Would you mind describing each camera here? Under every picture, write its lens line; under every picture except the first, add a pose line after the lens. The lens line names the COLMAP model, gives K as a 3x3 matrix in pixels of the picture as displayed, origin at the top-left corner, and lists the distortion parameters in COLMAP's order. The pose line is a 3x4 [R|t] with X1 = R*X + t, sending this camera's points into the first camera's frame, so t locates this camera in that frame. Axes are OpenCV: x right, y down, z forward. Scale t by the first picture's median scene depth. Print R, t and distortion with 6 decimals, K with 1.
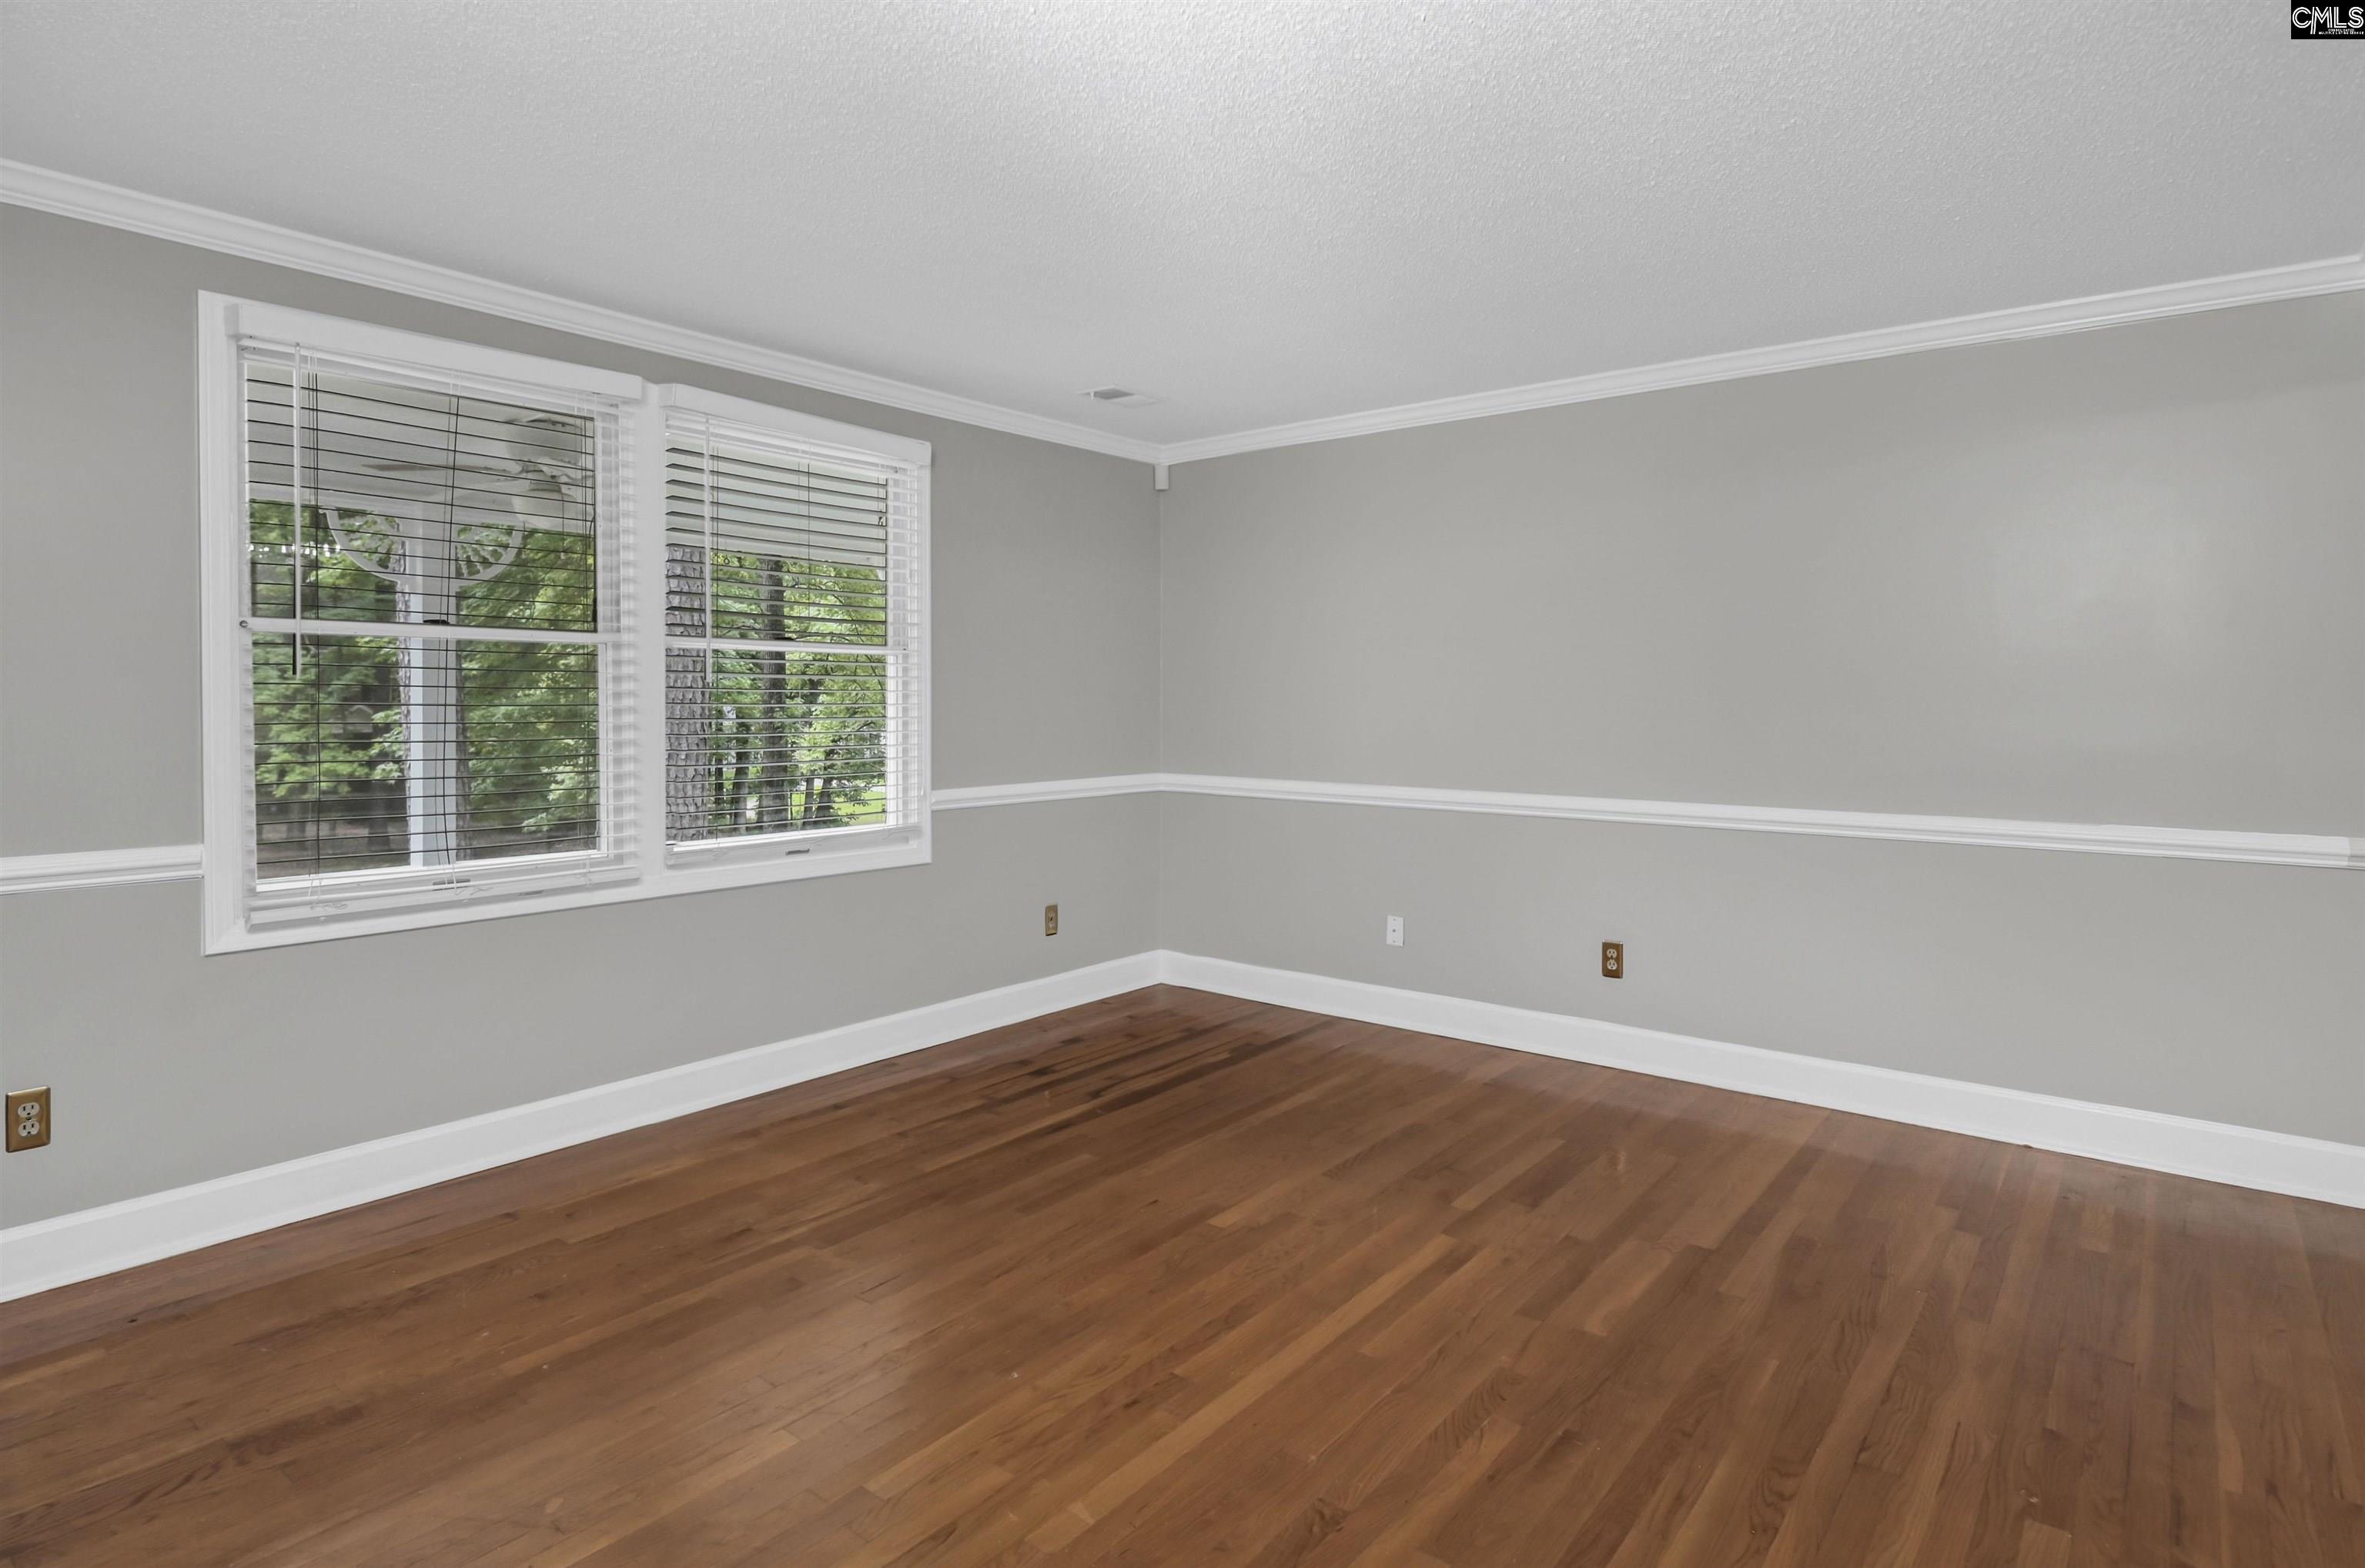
lens RADIAL K [[1234.3, 0, 1182.1], [0, 1234.3, 705.2], [0, 0, 1]] dist [0.003439, -0.000446]
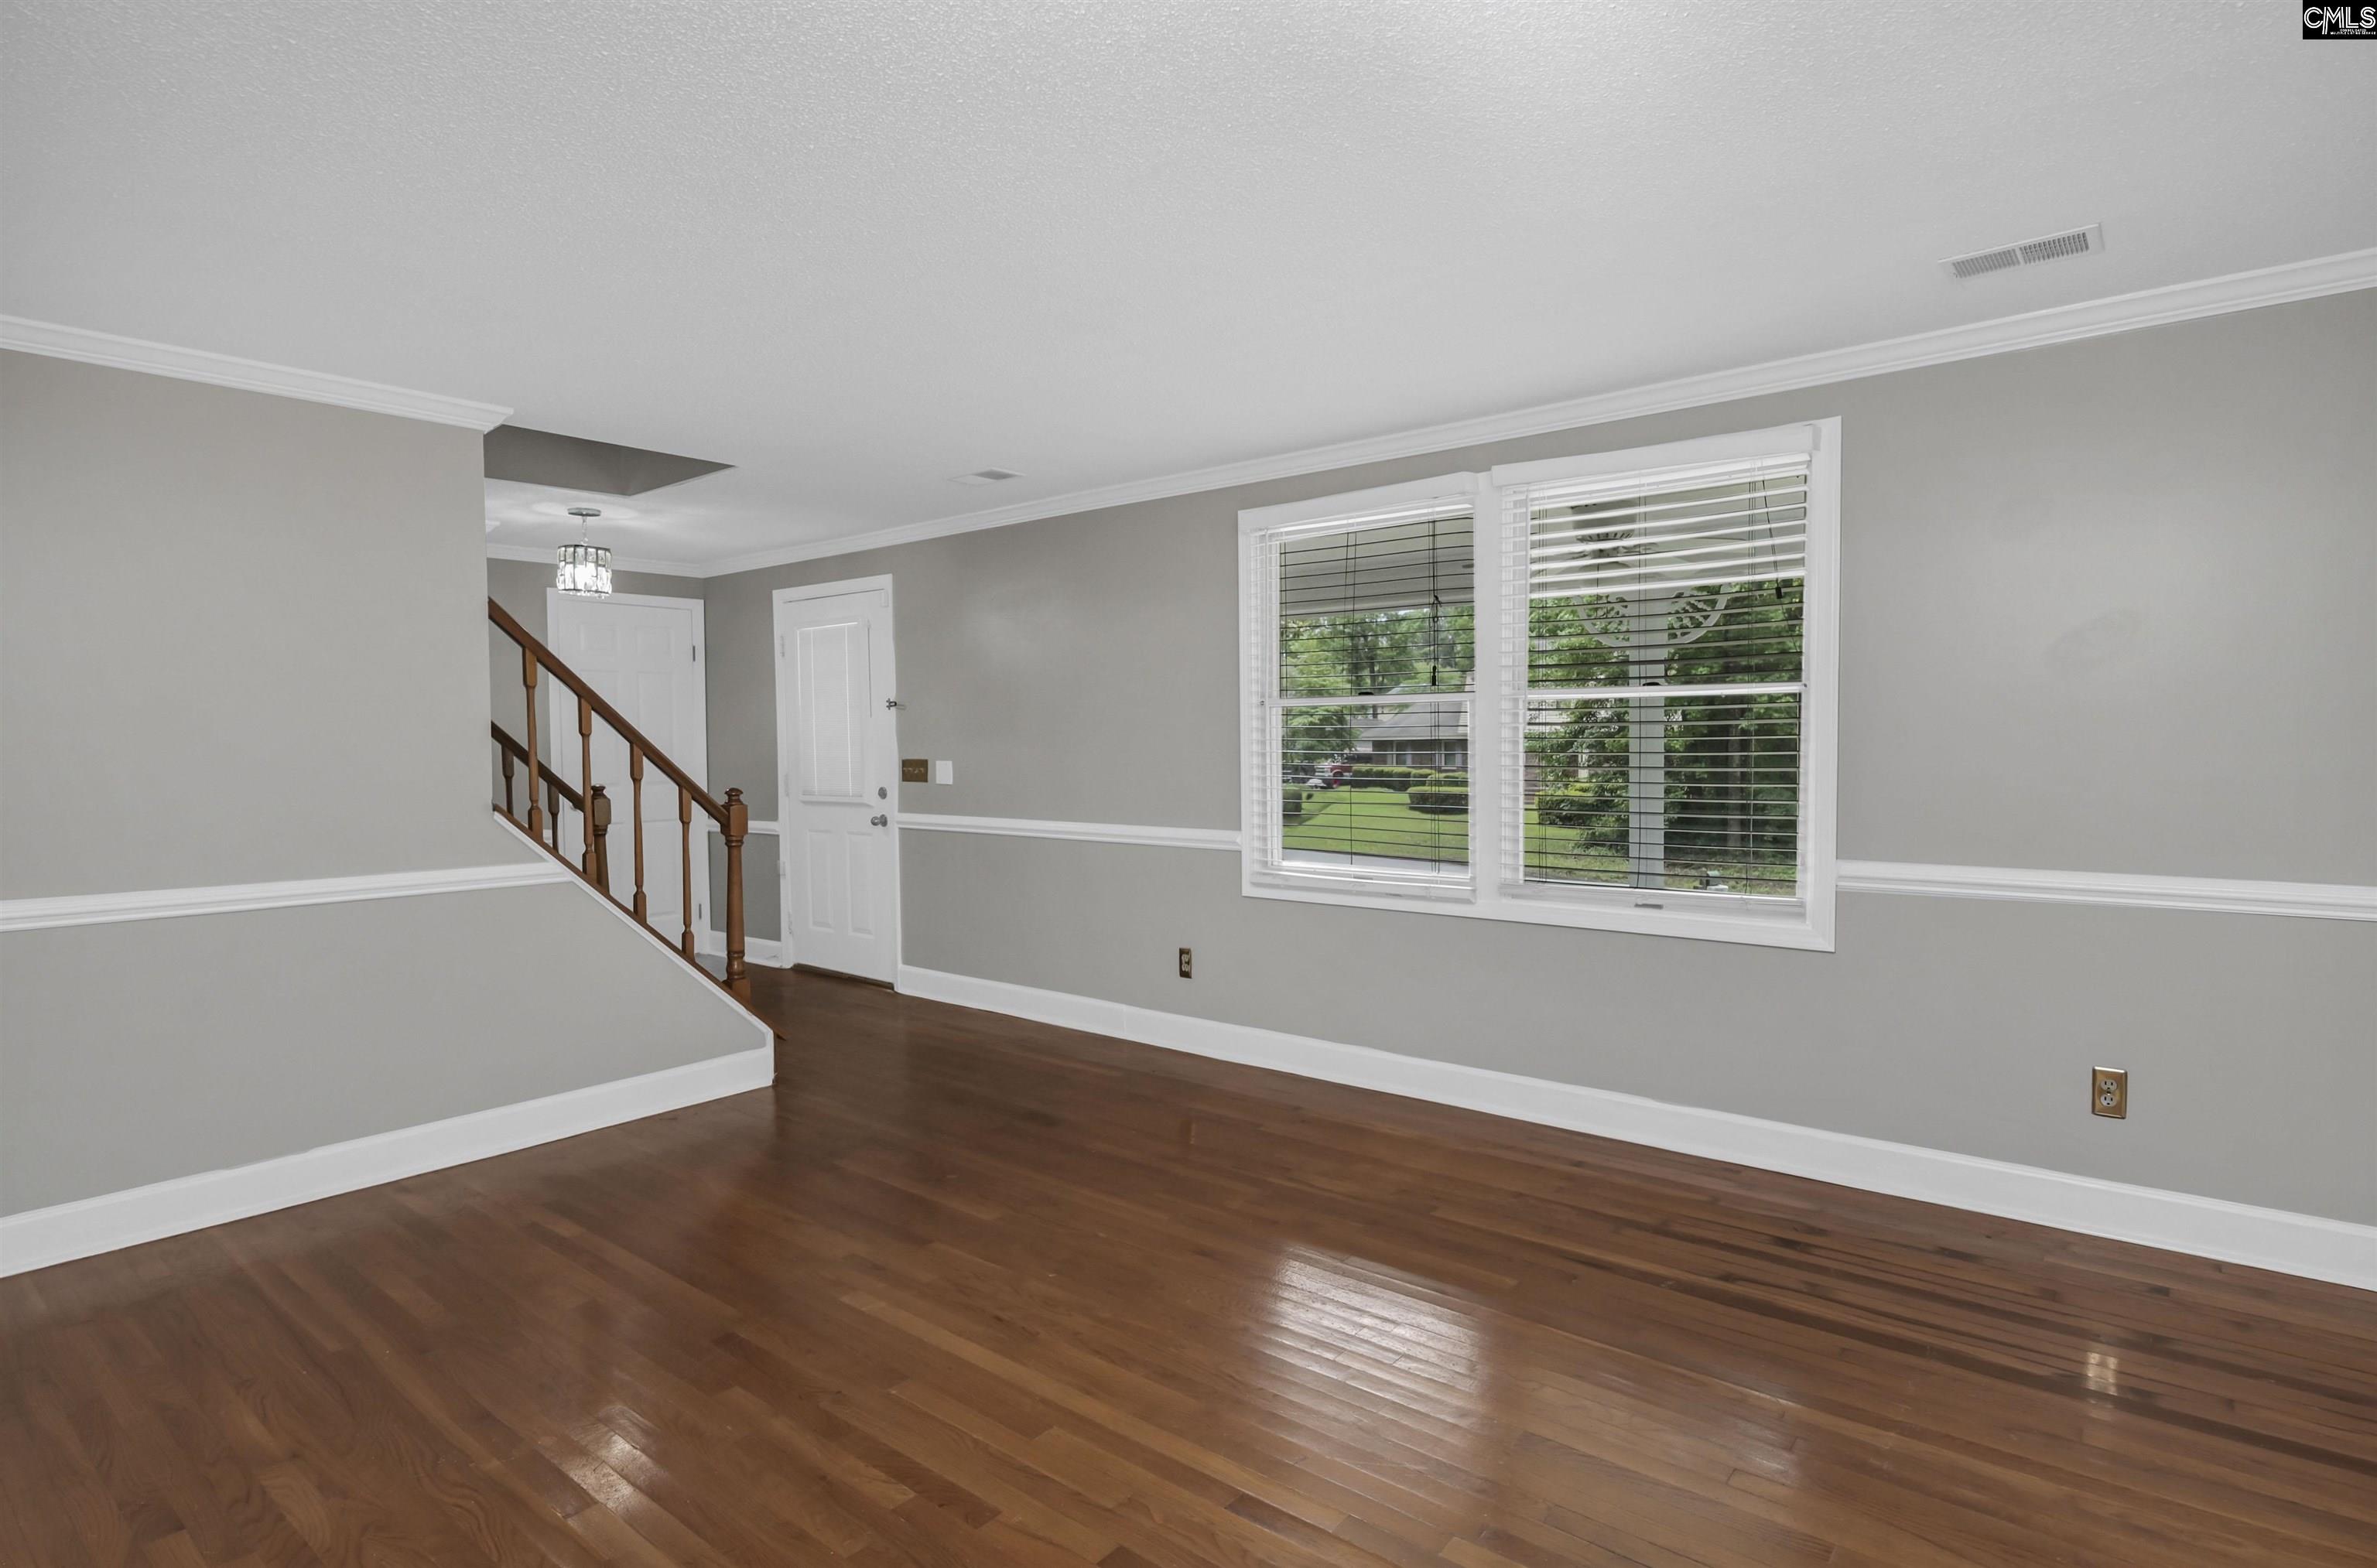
lens RADIAL K [[1217.0, 0, 1195.8], [0, 1217.0, 789.1], [0, 0, 1]] dist [-0.014151, -0.000746]
pose [[-0.008582, 0.031373, -0.999471, 0.828853], [-0.003425, 0.999501, 0.031403, -0.001053], [0.999957, 0.003692, -0.008470, 0.866829]]
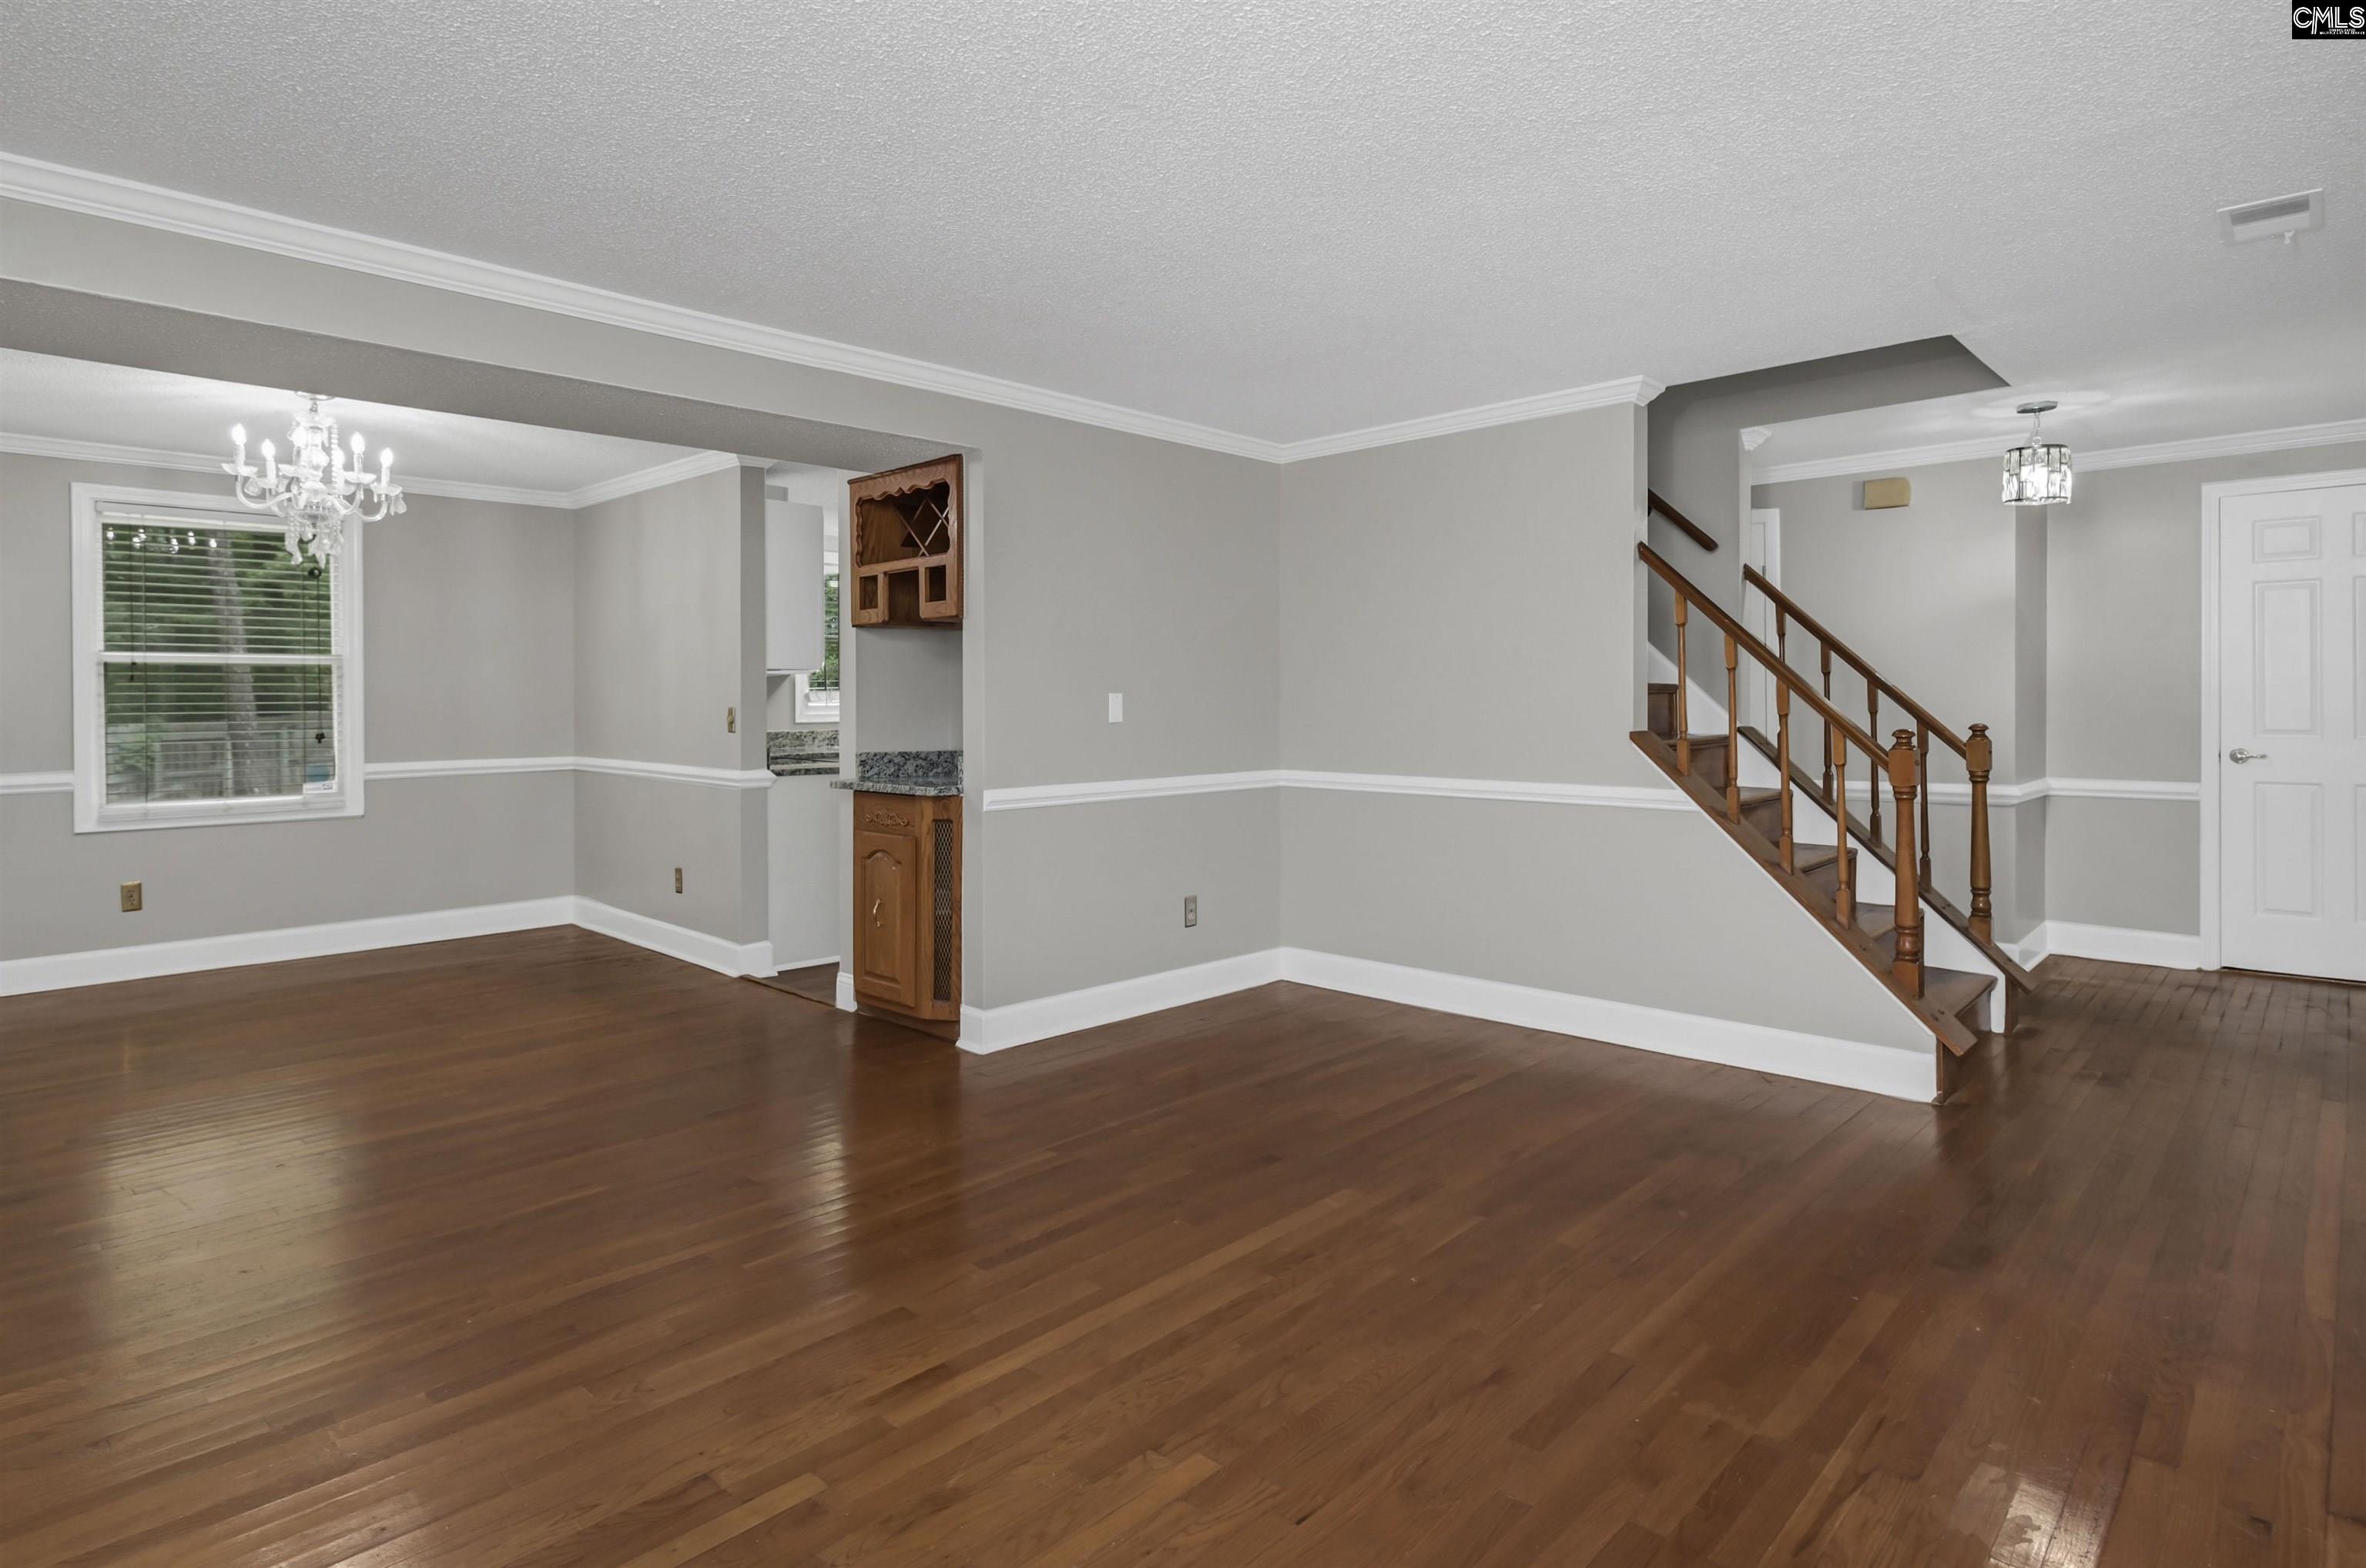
lens RADIAL K [[1234.8, 0, 1182.6], [0, 1234.8, 705.1], [0, 0, 1]] dist [0.003439, -0.000446]
pose [[-0.996275, -0.000146, 0.086229, -0.016436], [0.001232, 0.999872, 0.015927, -0.000537], [-0.086221, 0.015974, -0.996148, 1.599324]]
